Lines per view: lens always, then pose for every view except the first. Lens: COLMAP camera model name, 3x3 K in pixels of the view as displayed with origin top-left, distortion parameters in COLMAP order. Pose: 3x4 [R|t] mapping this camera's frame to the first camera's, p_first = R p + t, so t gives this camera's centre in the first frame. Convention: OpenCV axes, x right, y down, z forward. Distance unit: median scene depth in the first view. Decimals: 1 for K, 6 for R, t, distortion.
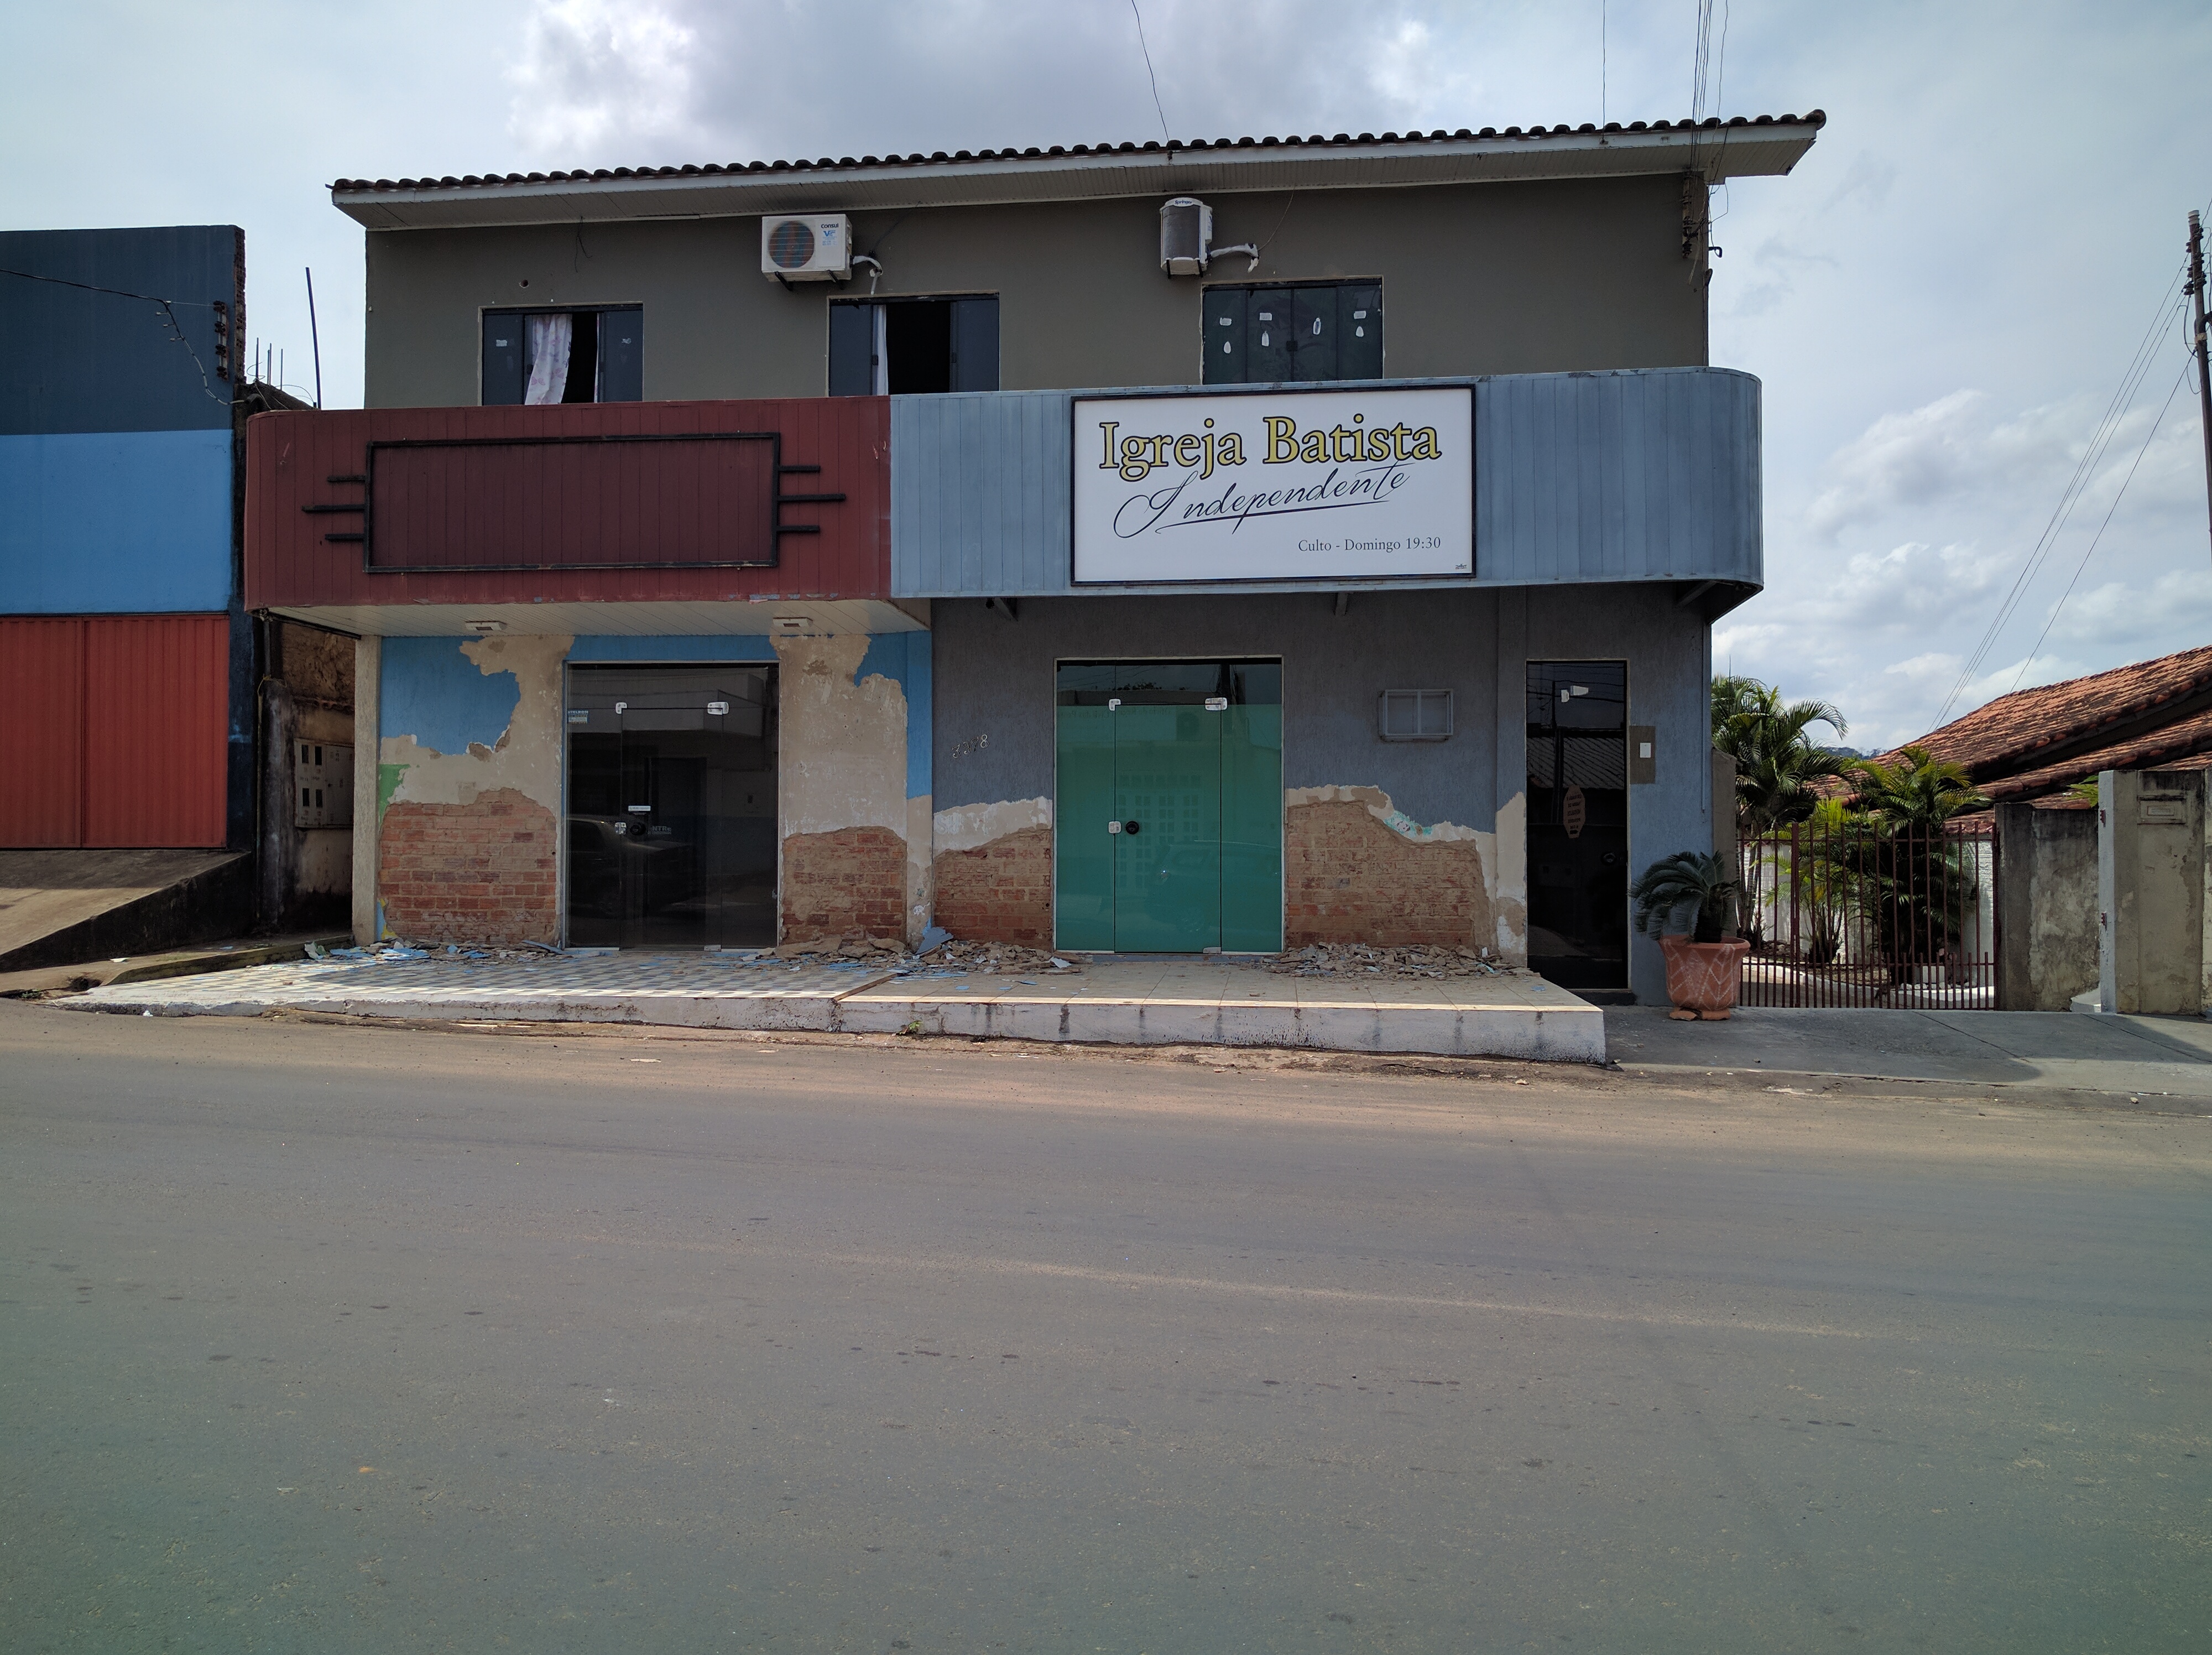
lens RADIAL K [[1705.8, 0, 1106.0], [0, 1705.8, 827.5], [0, 0, 1]] dist [-0.044810, 0.097379]
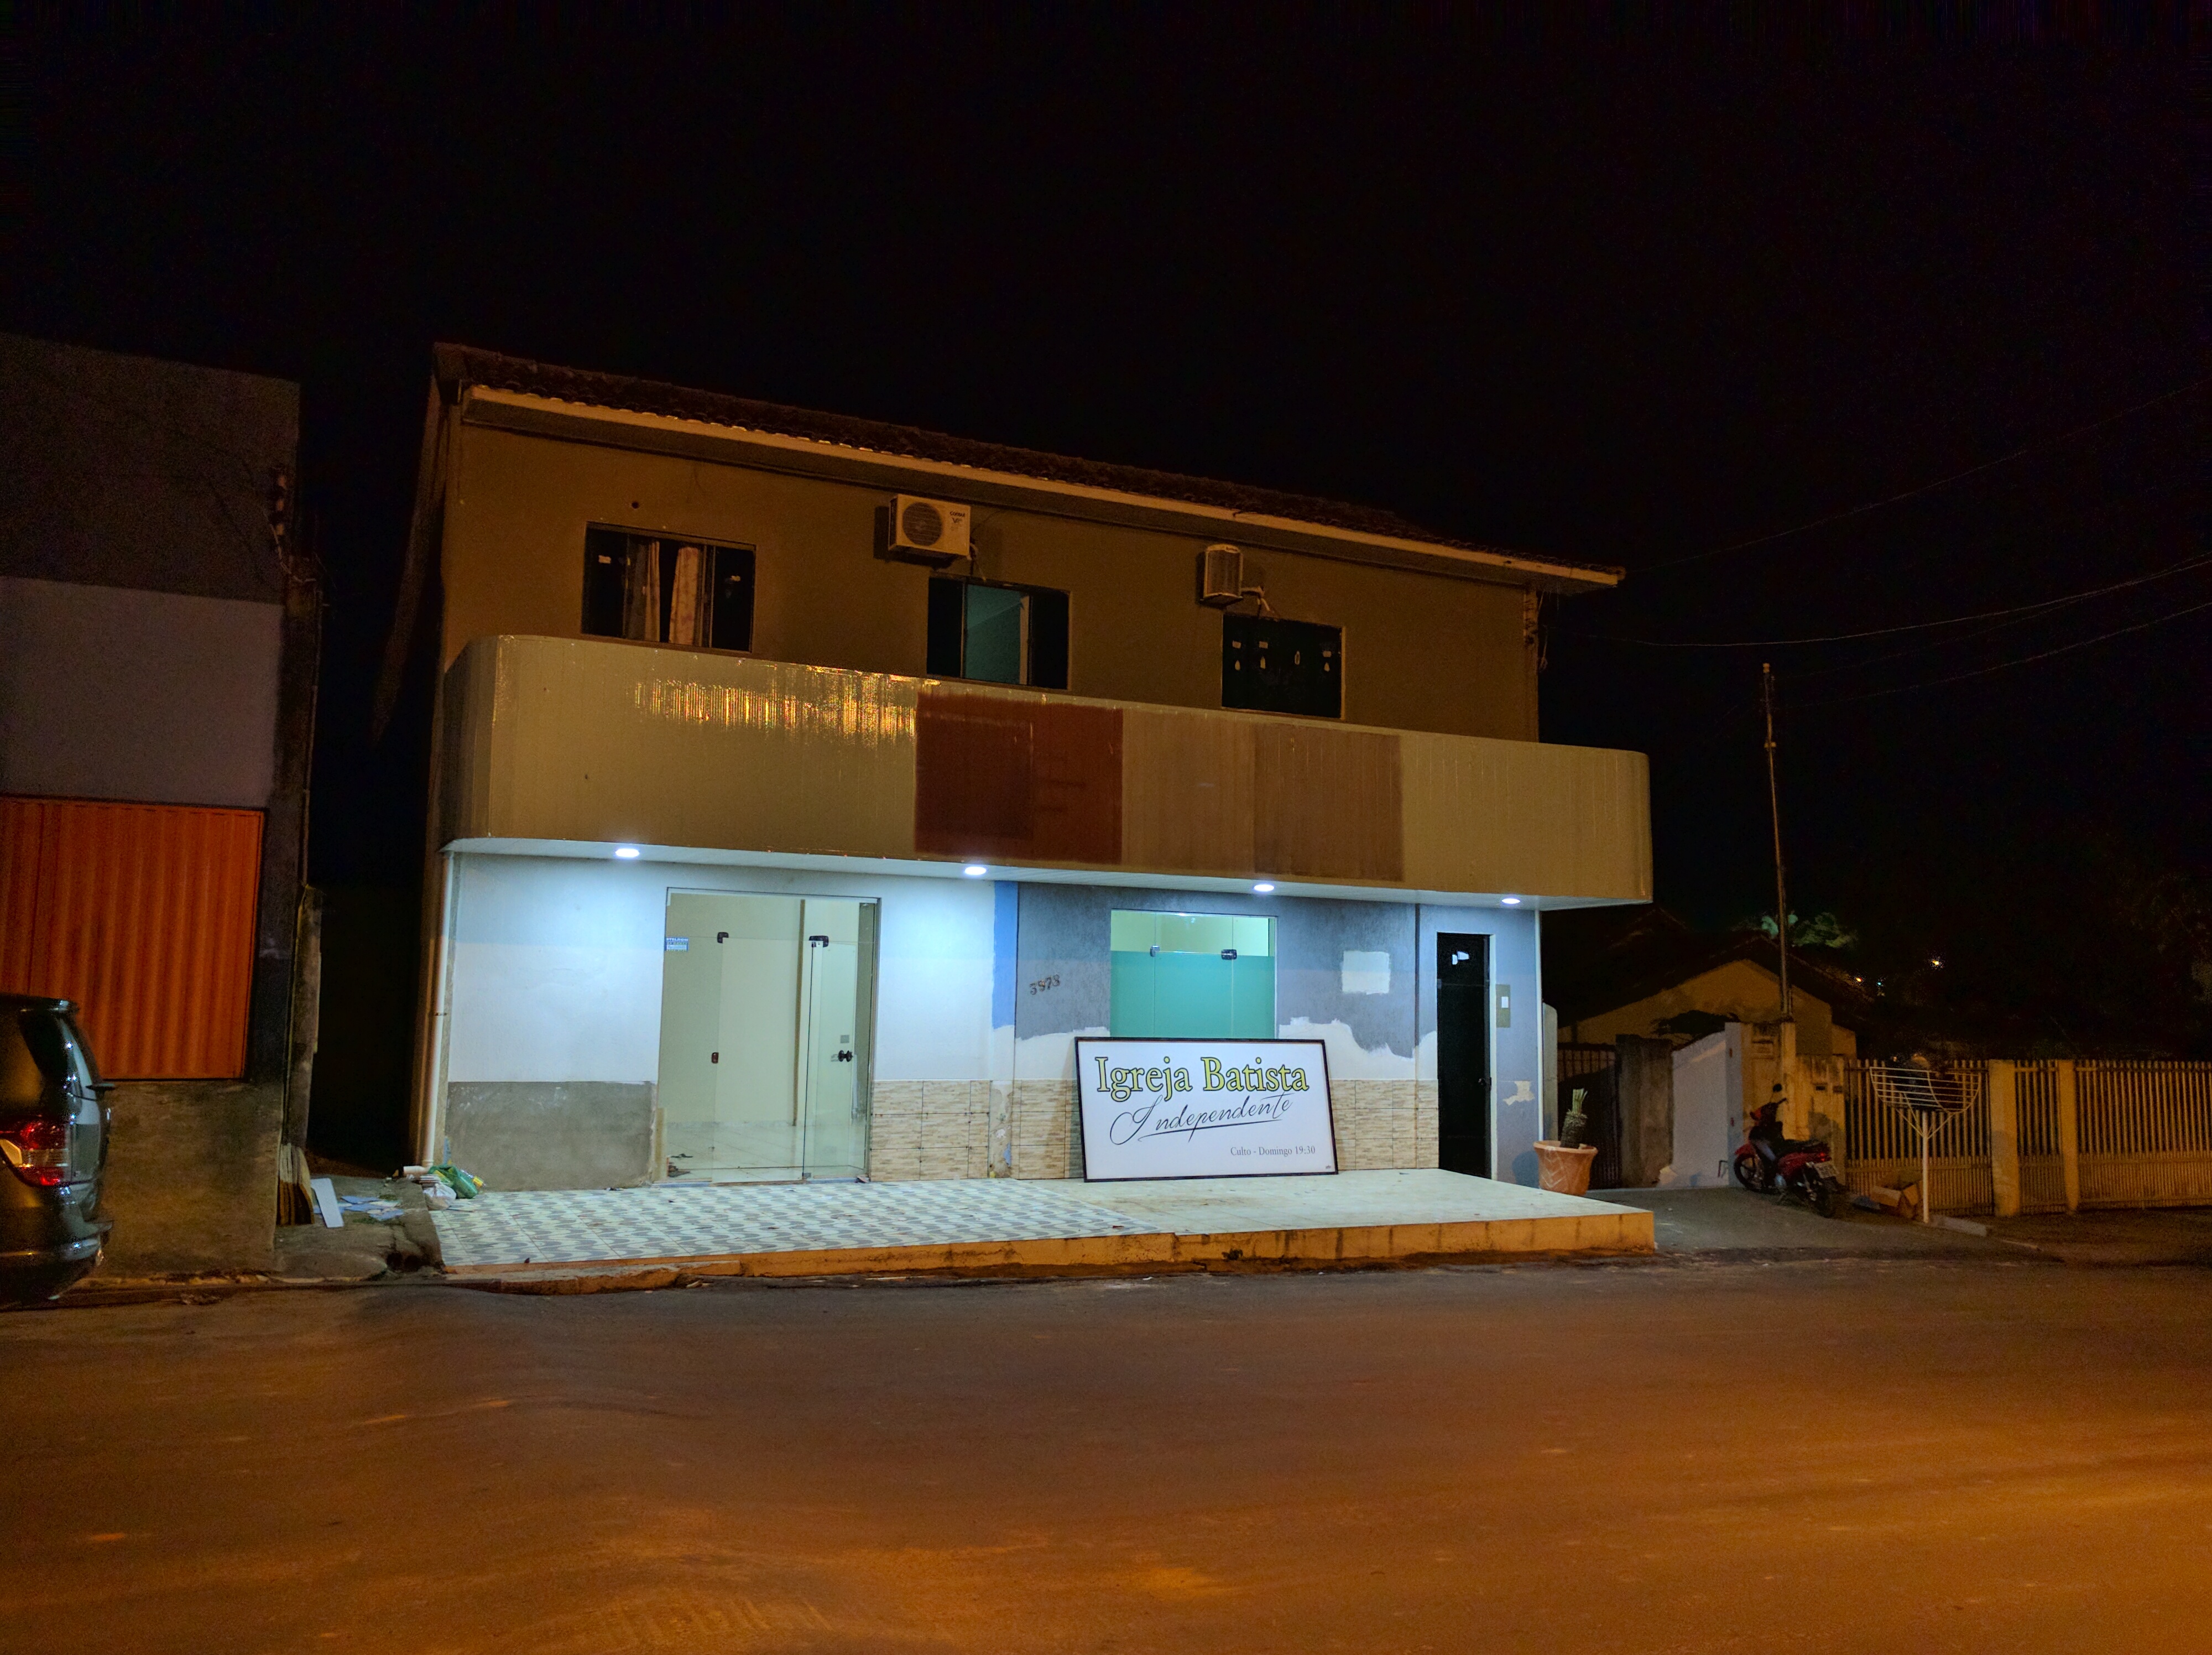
lens RADIAL K [[1658.4, 0, 1106.0], [0, 1658.4, 827.5], [0, 0, 1]] dist [0.038683, -0.111976]
pose [[0.845312, 0.070188, 0.529642, -0.639133], [-0.029678, 0.995971, -0.084621, -0.060360], [-0.533448, 0.055812, 0.843989, 0.040633]]
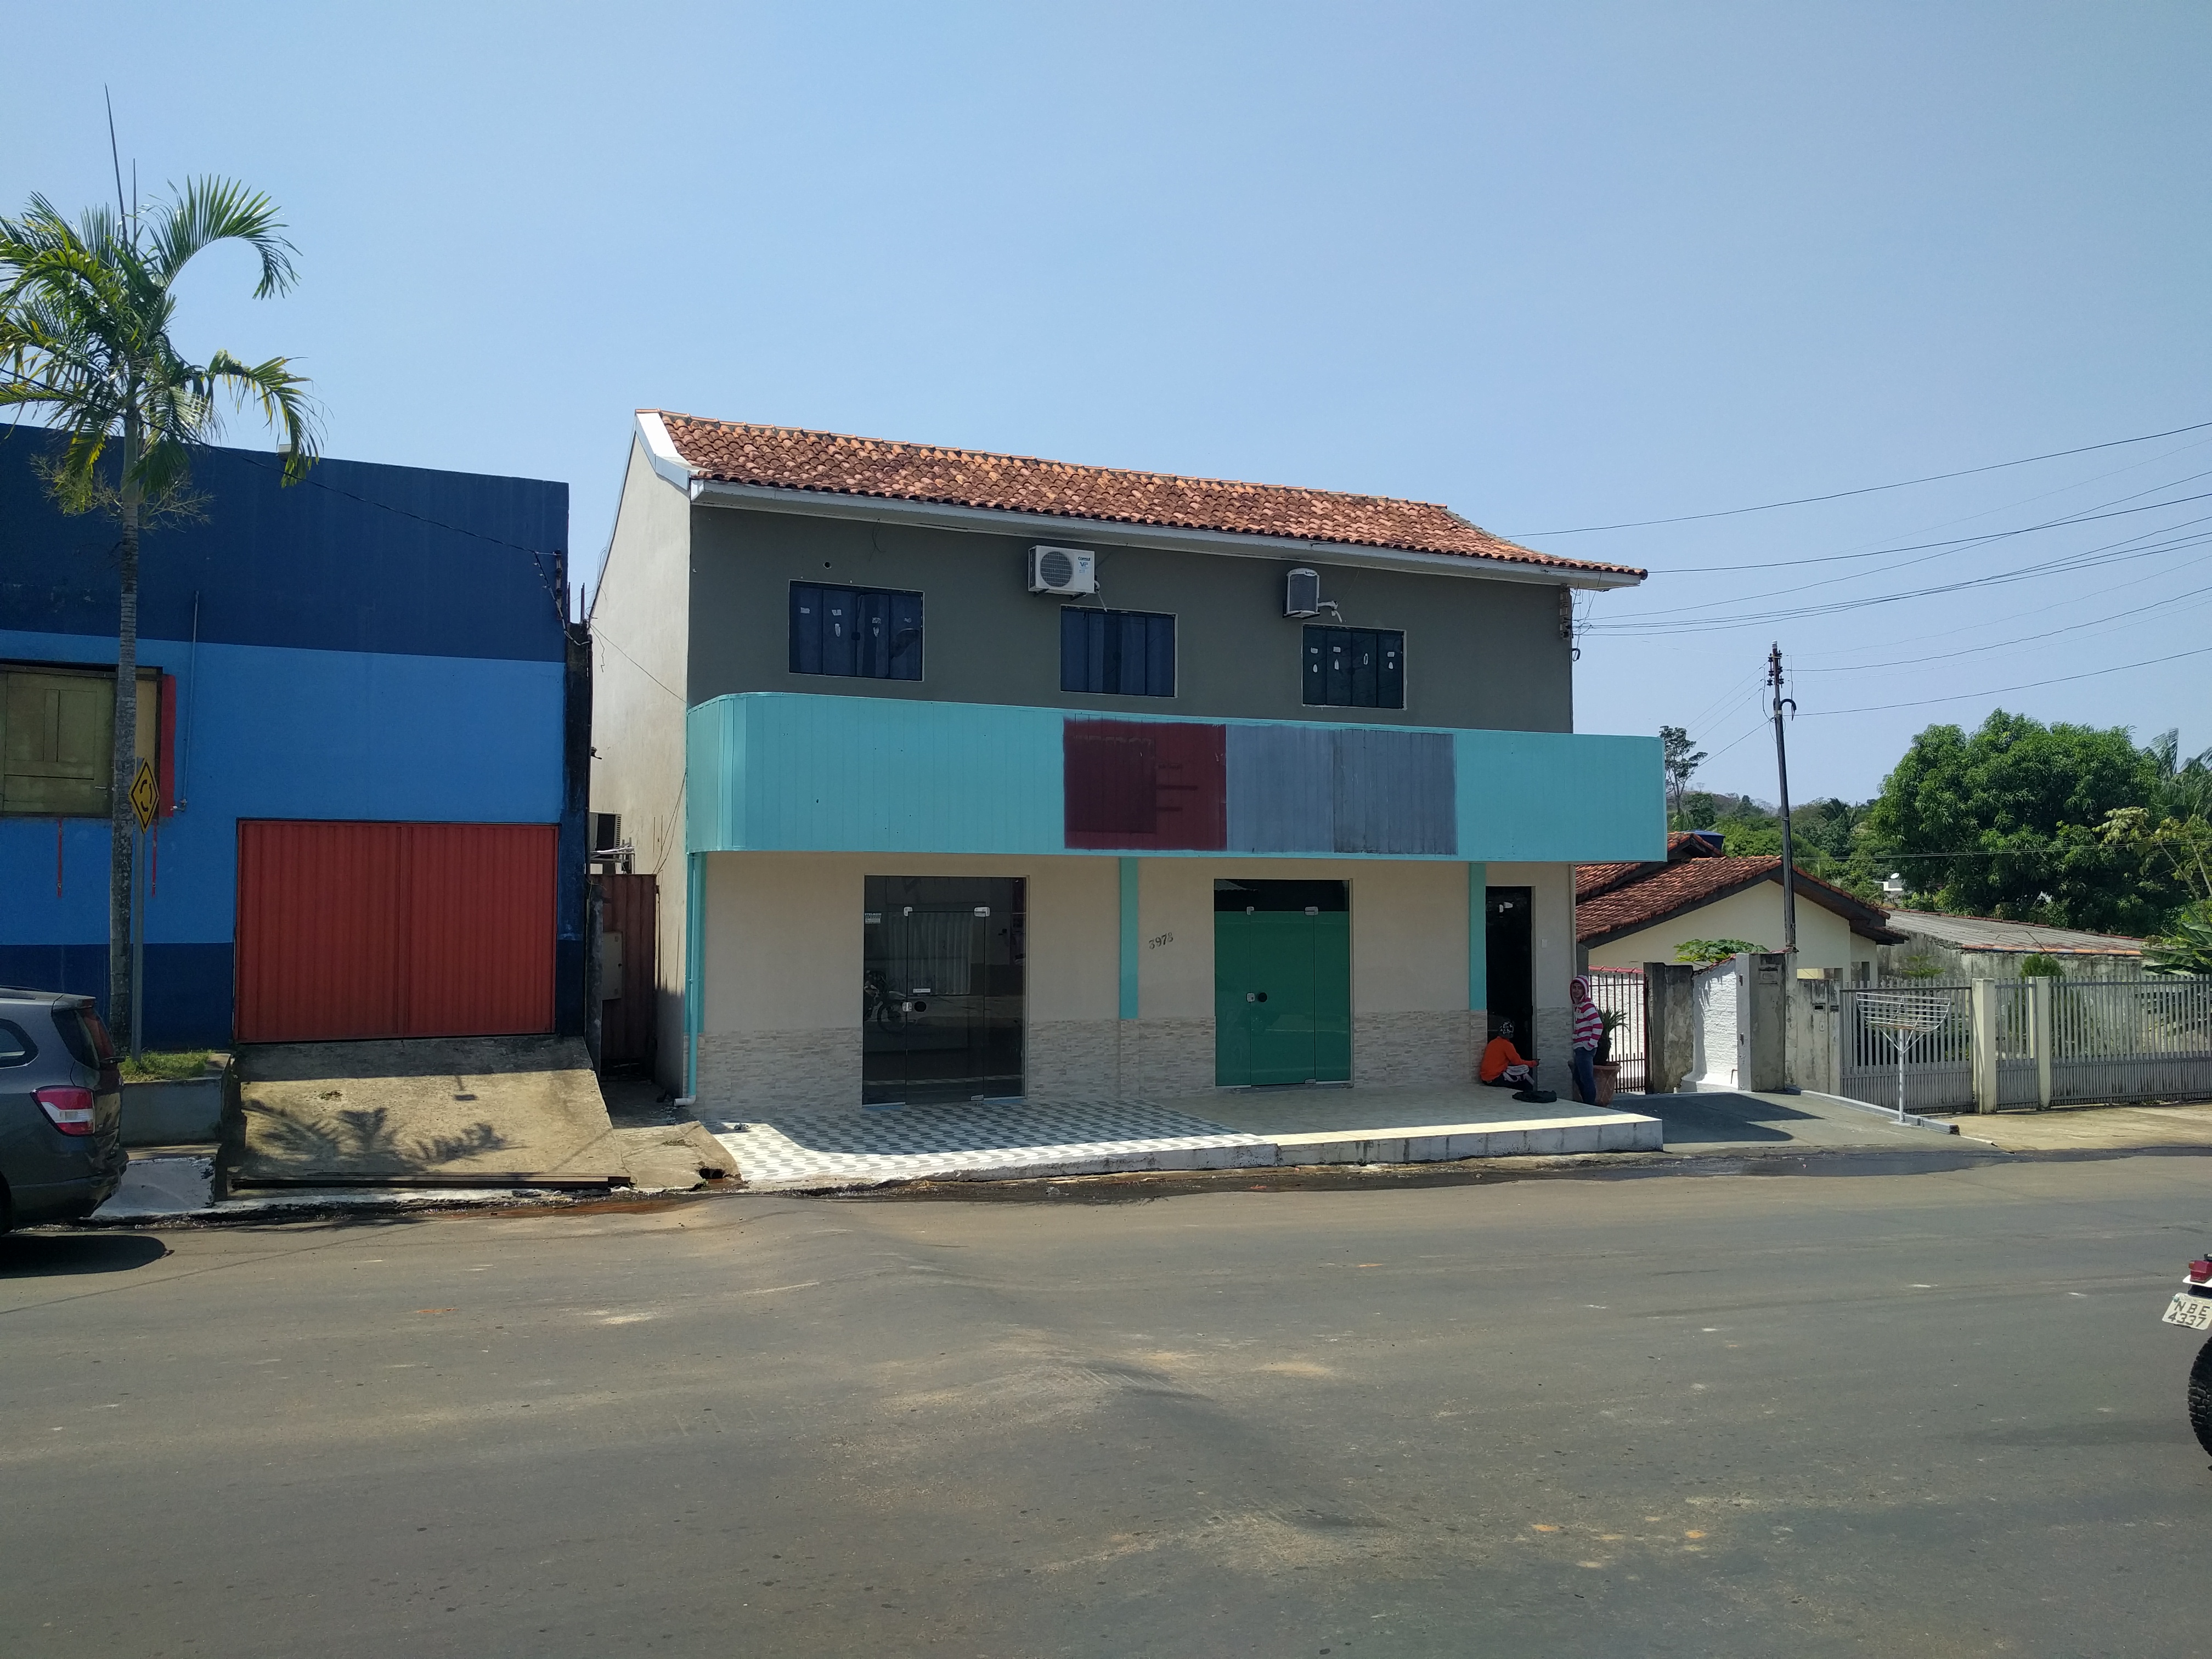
lens RADIAL K [[1640.9, 0, 1106.0], [0, 1640.9, 829.5], [0, 0, 1]] dist [0.045600, -0.173402]
pose [[0.865490, 0.021380, 0.500470, -0.793339], [-0.013181, 0.999715, -0.019915, -0.112344], [-0.500753, 0.010640, 0.865525, -0.137580]]
